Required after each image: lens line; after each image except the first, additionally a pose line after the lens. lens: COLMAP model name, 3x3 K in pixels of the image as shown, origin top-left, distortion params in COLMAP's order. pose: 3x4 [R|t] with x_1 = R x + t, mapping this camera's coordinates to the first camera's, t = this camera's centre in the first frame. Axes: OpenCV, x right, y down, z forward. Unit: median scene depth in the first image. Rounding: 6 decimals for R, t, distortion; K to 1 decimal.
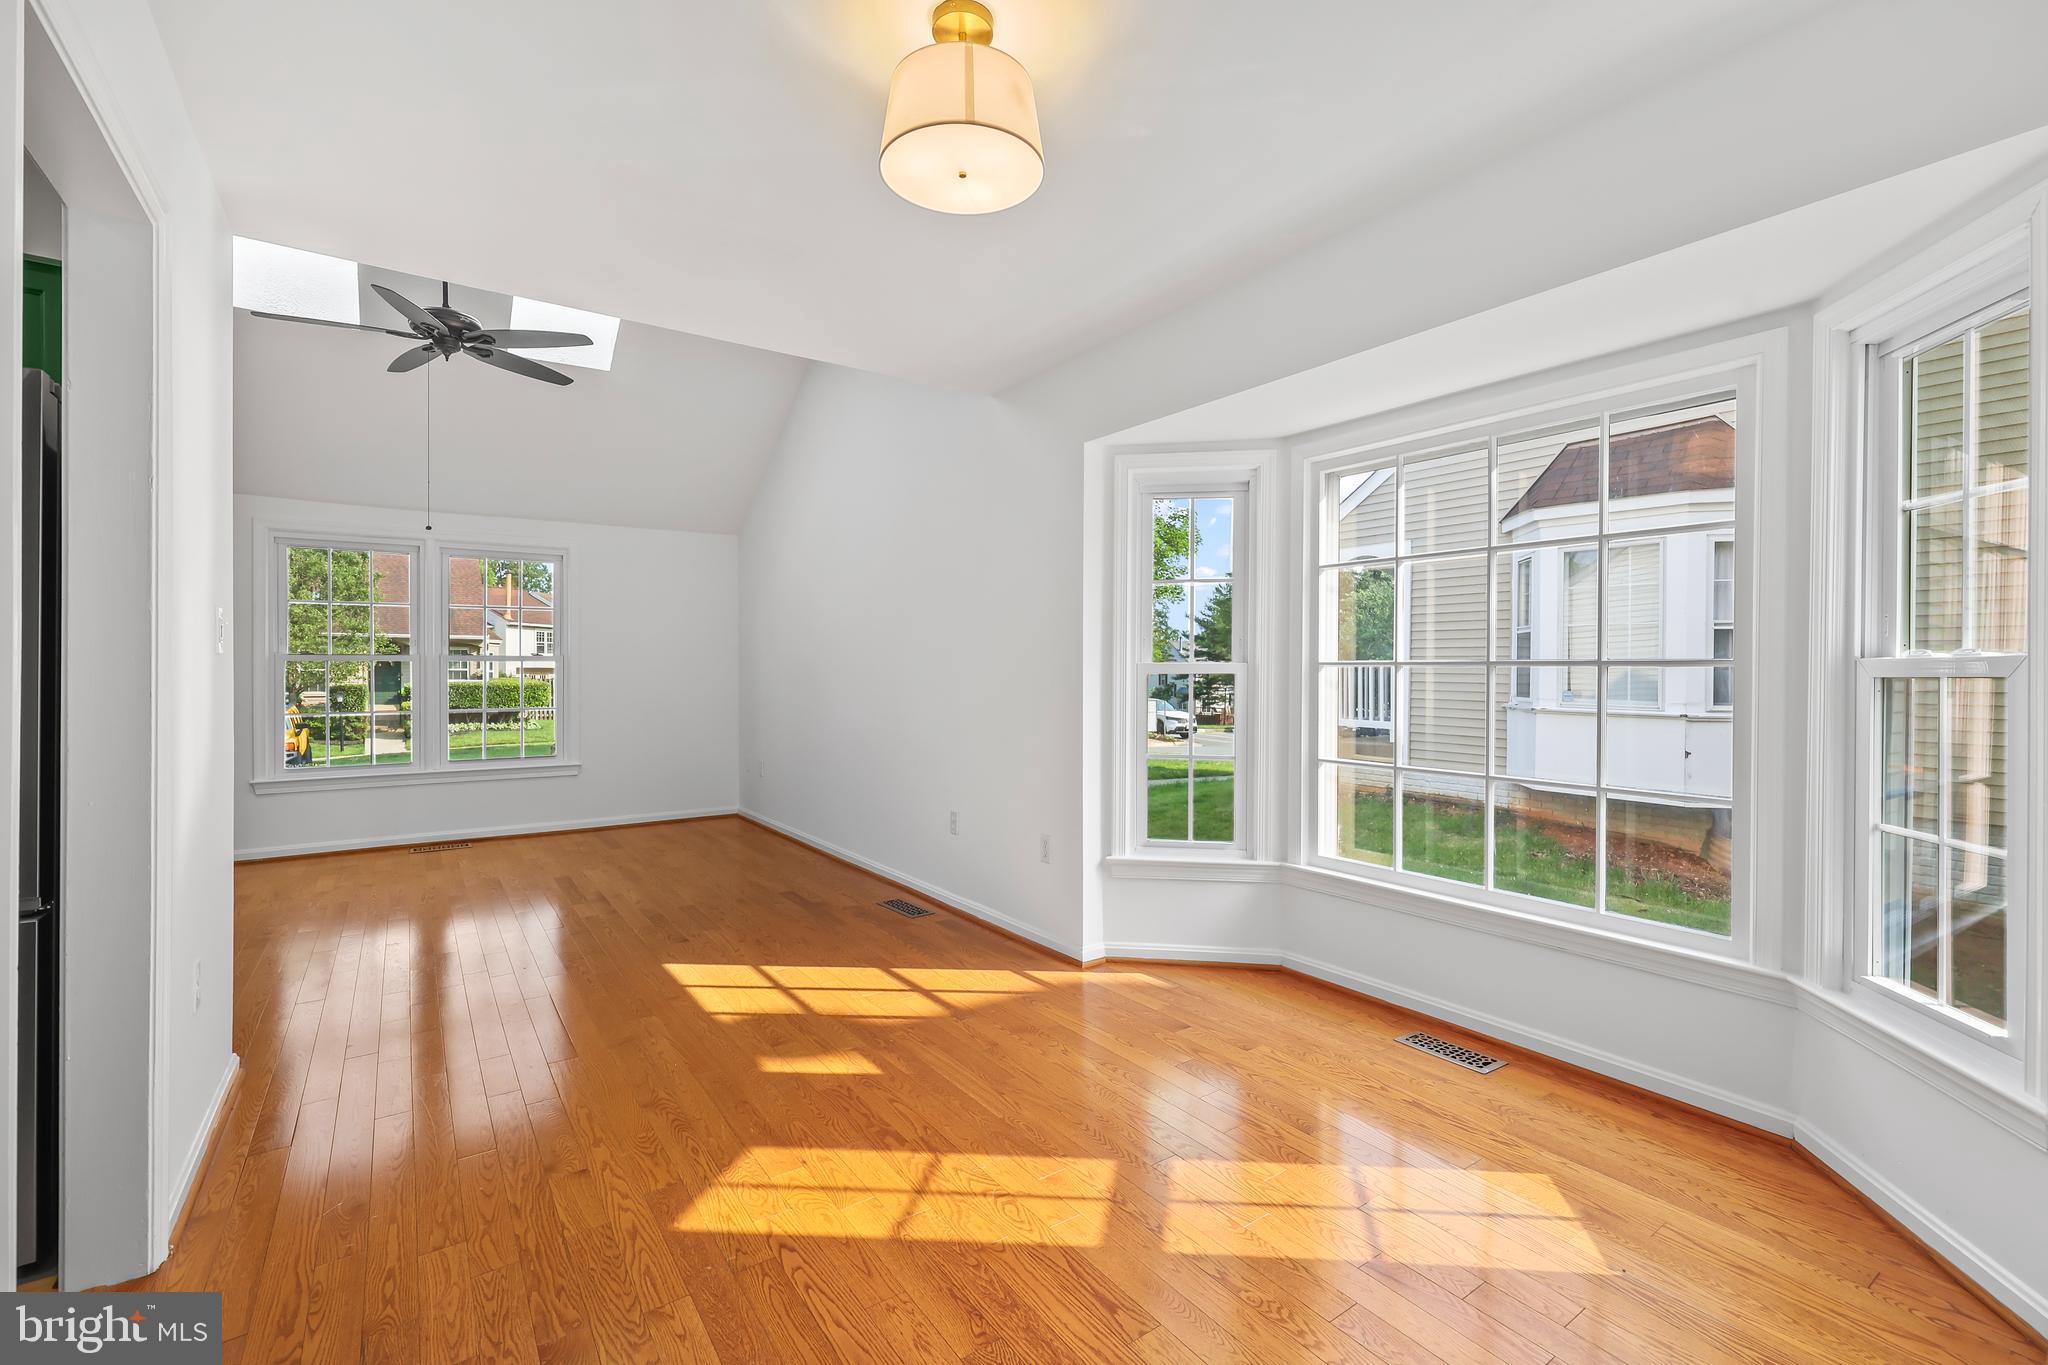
lens RADIAL K [[873.1, 0, 1033.8], [0, 873.1, 664.2], [0, 0, 1]] dist [0.000834, -0.000071]
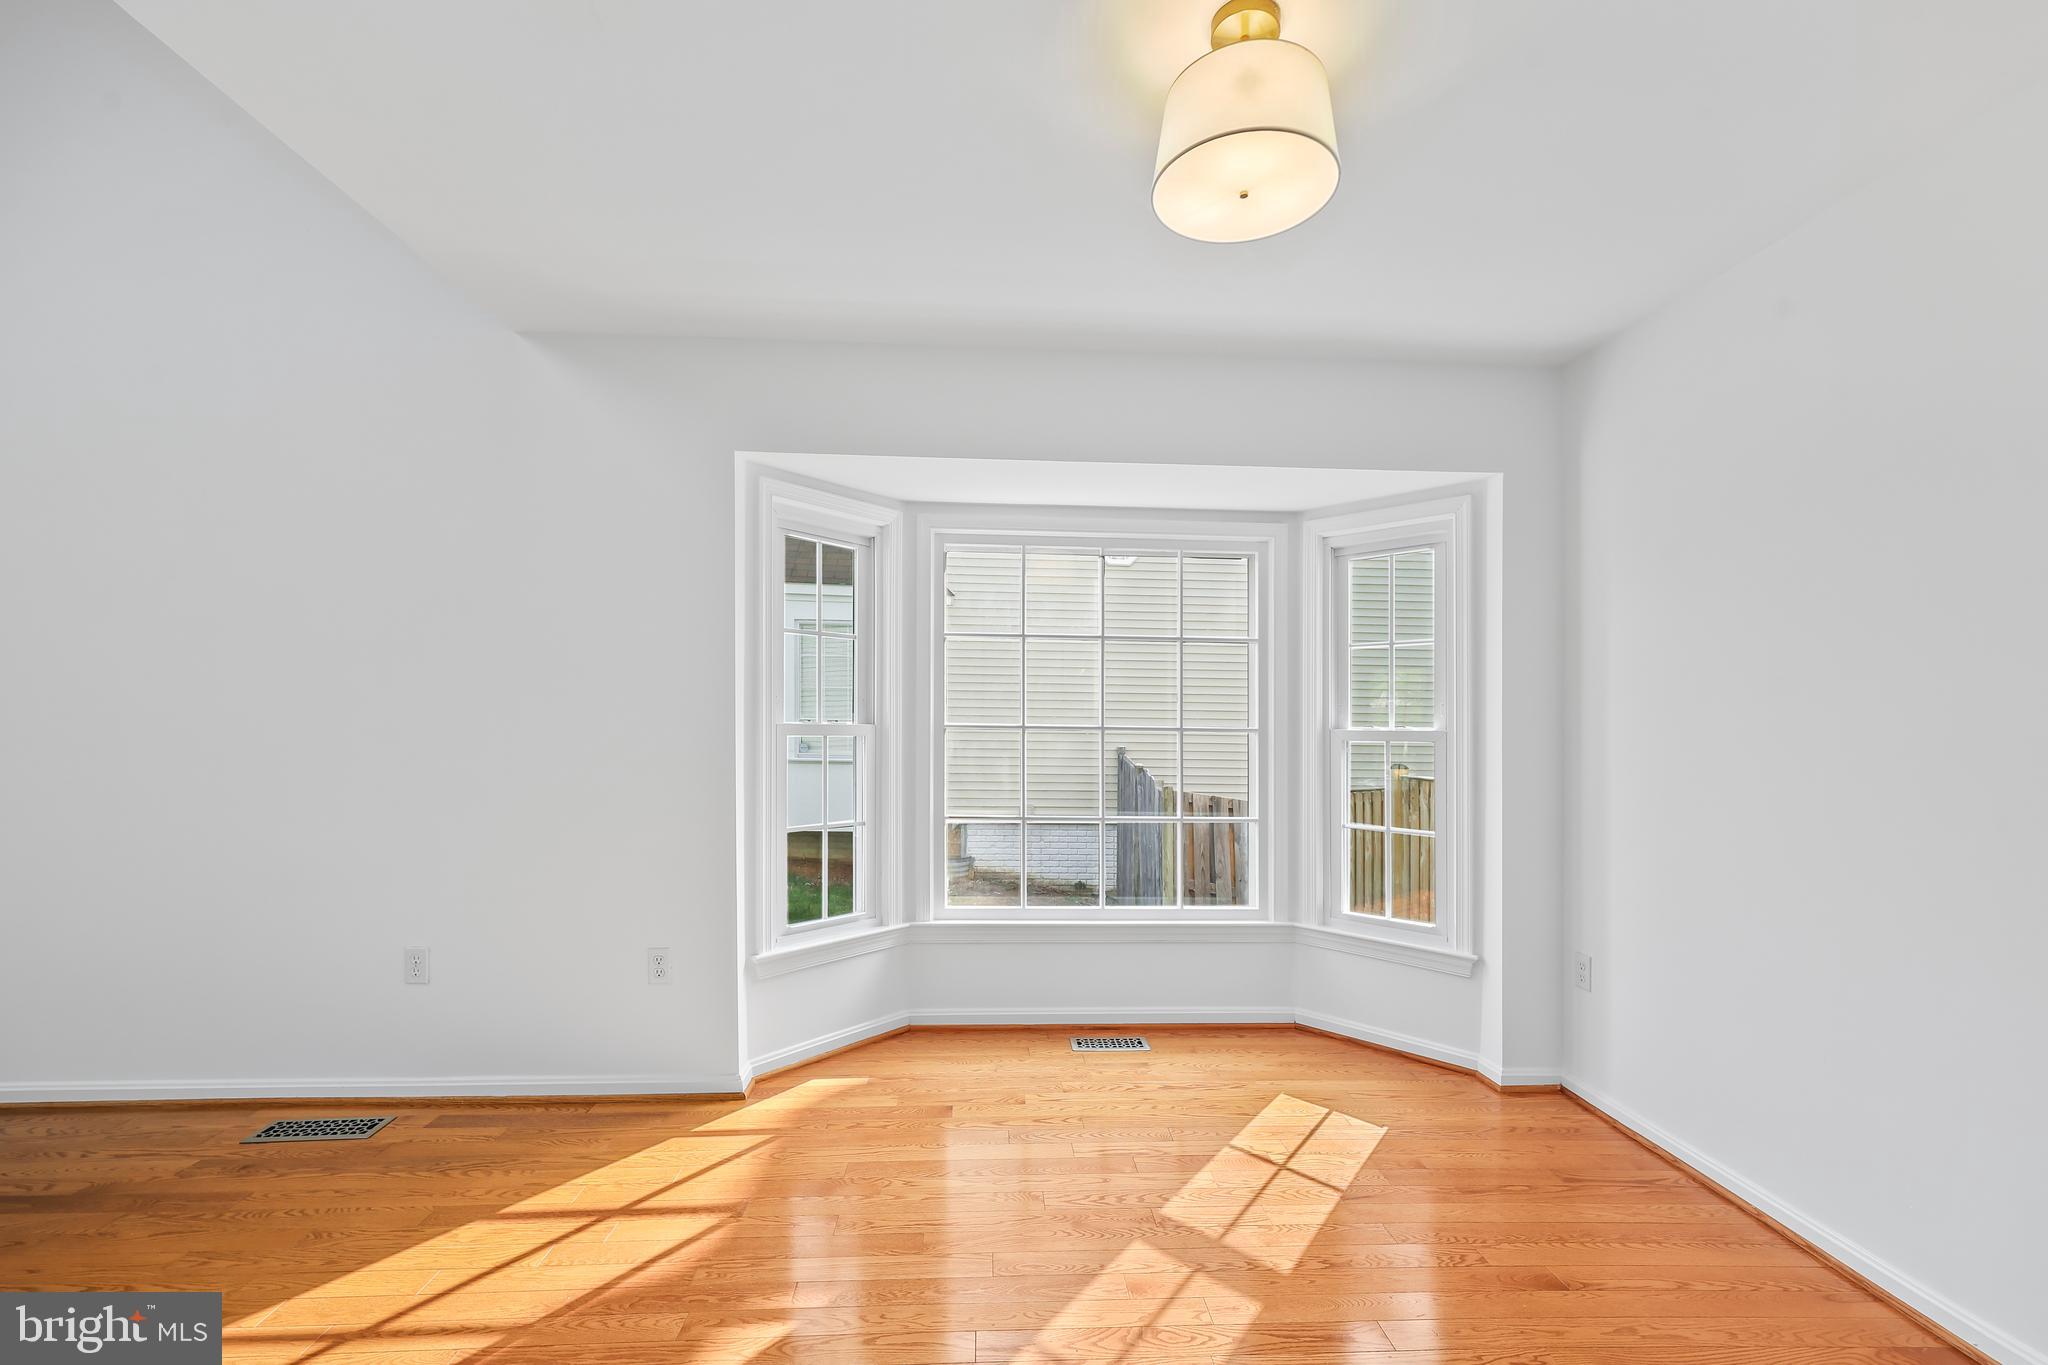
lens RADIAL K [[841.9, 0, 1022.3], [0, 841.9, 725.9], [0, 0, 1]] dist [-0.000761, -0.000047]
pose [[0.544093, 0.005399, 0.839007, -0.539851], [-0.015627, 0.999871, 0.003700, -0.007436], [-0.838879, -0.015124, 0.544107, 0.423343]]
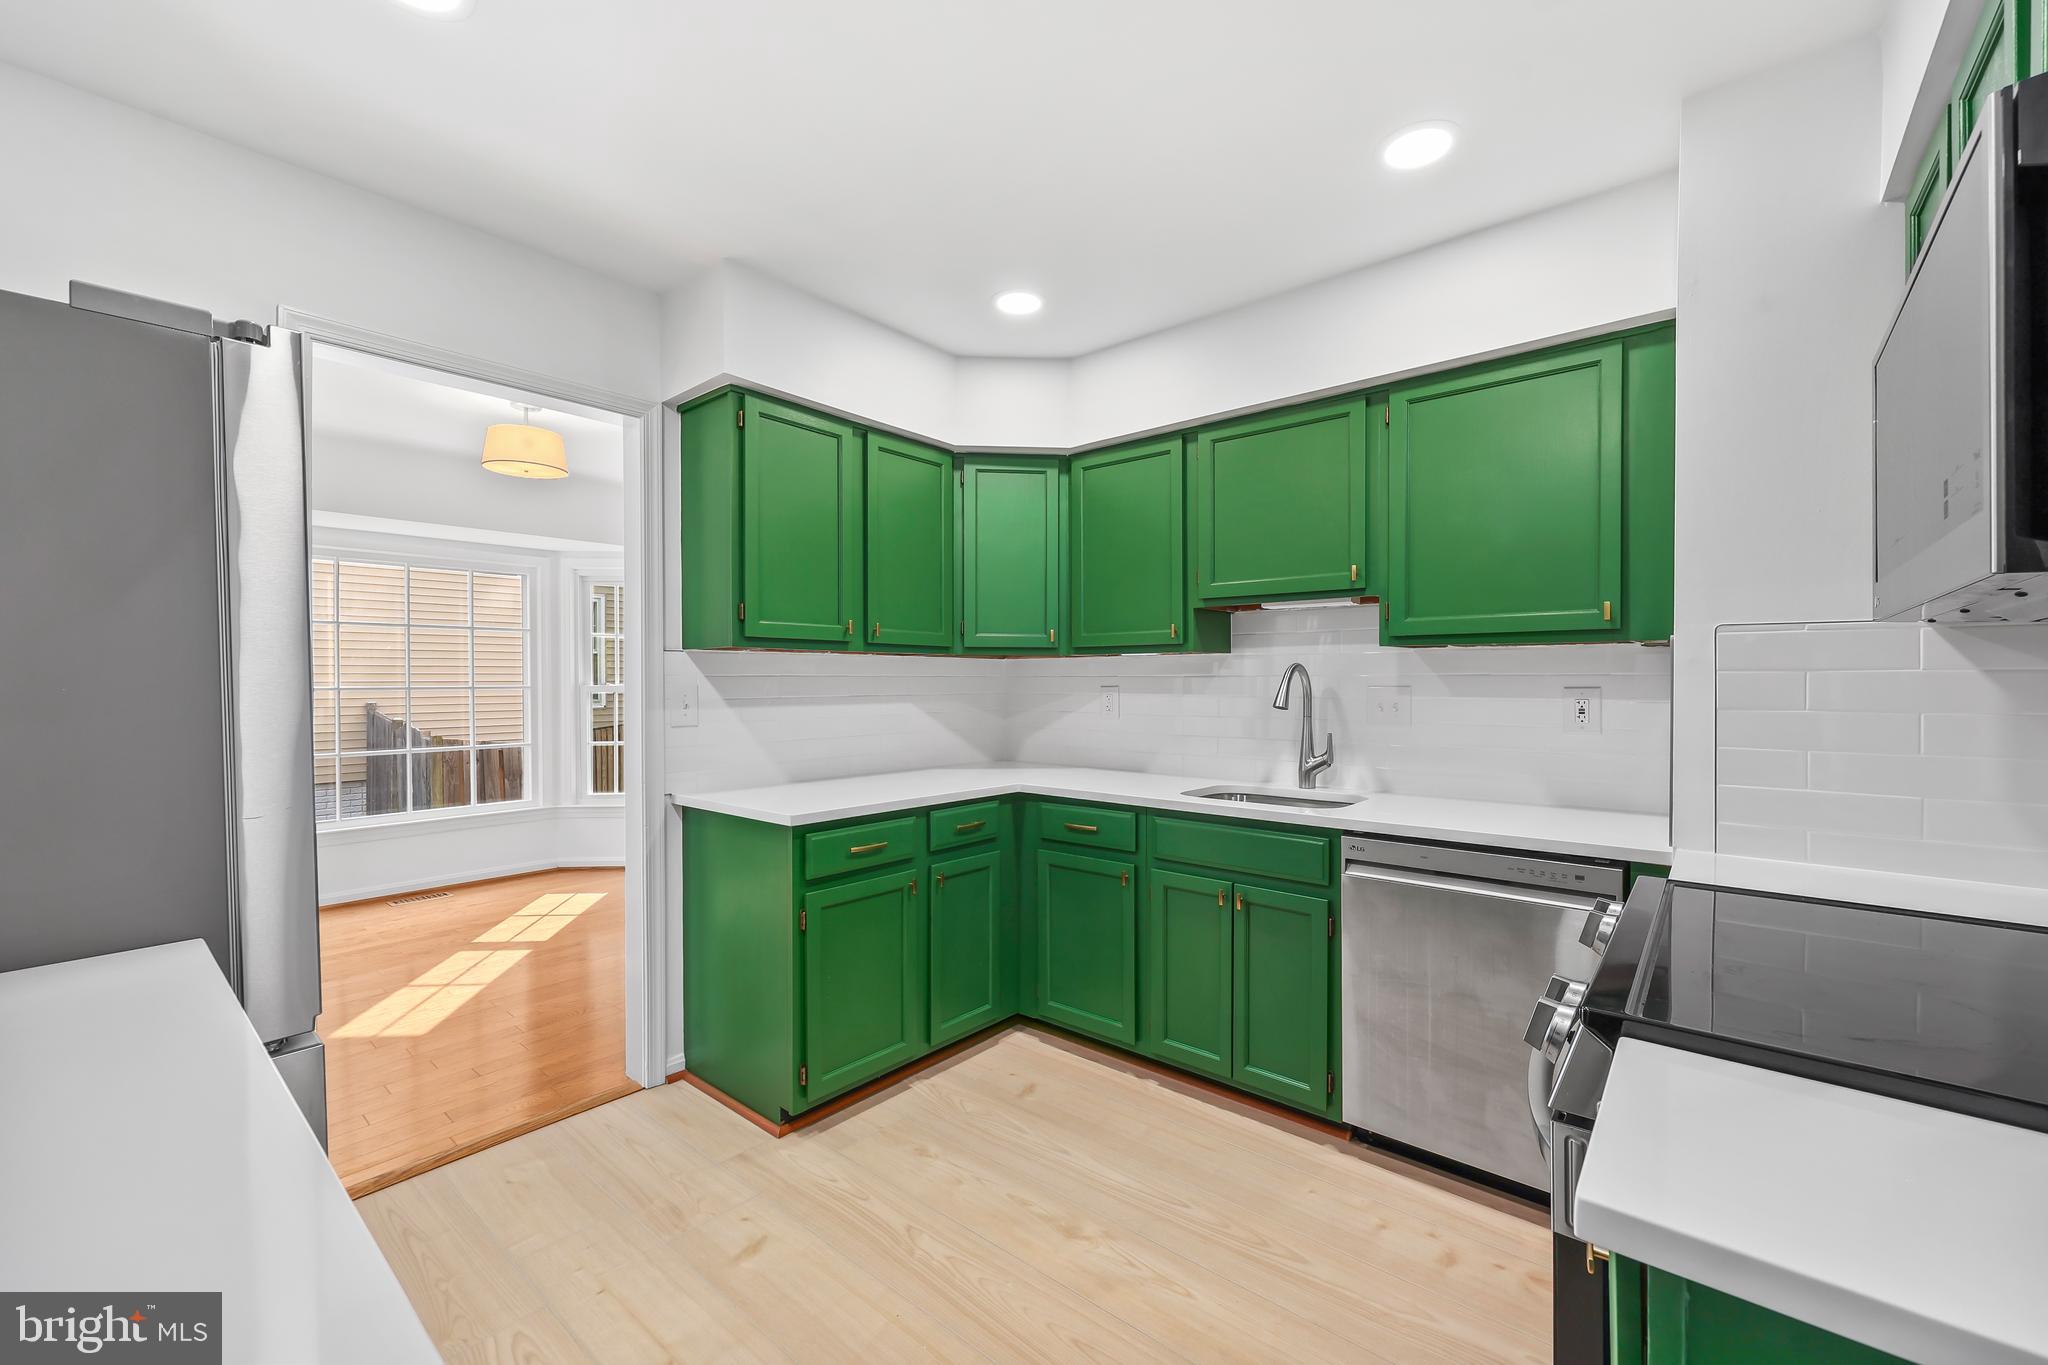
lens RADIAL K [[815.5, 0, 1018.0], [0, 815.5, 687.1], [0, 0, 1]] dist [0.000646, 0.000008]
pose [[-0.232511, -0.007758, 0.972563, -1.361670], [-0.010265, 0.999932, 0.005522, -0.023874], [-0.972540, -0.008700, -0.232575, 0.163747]]
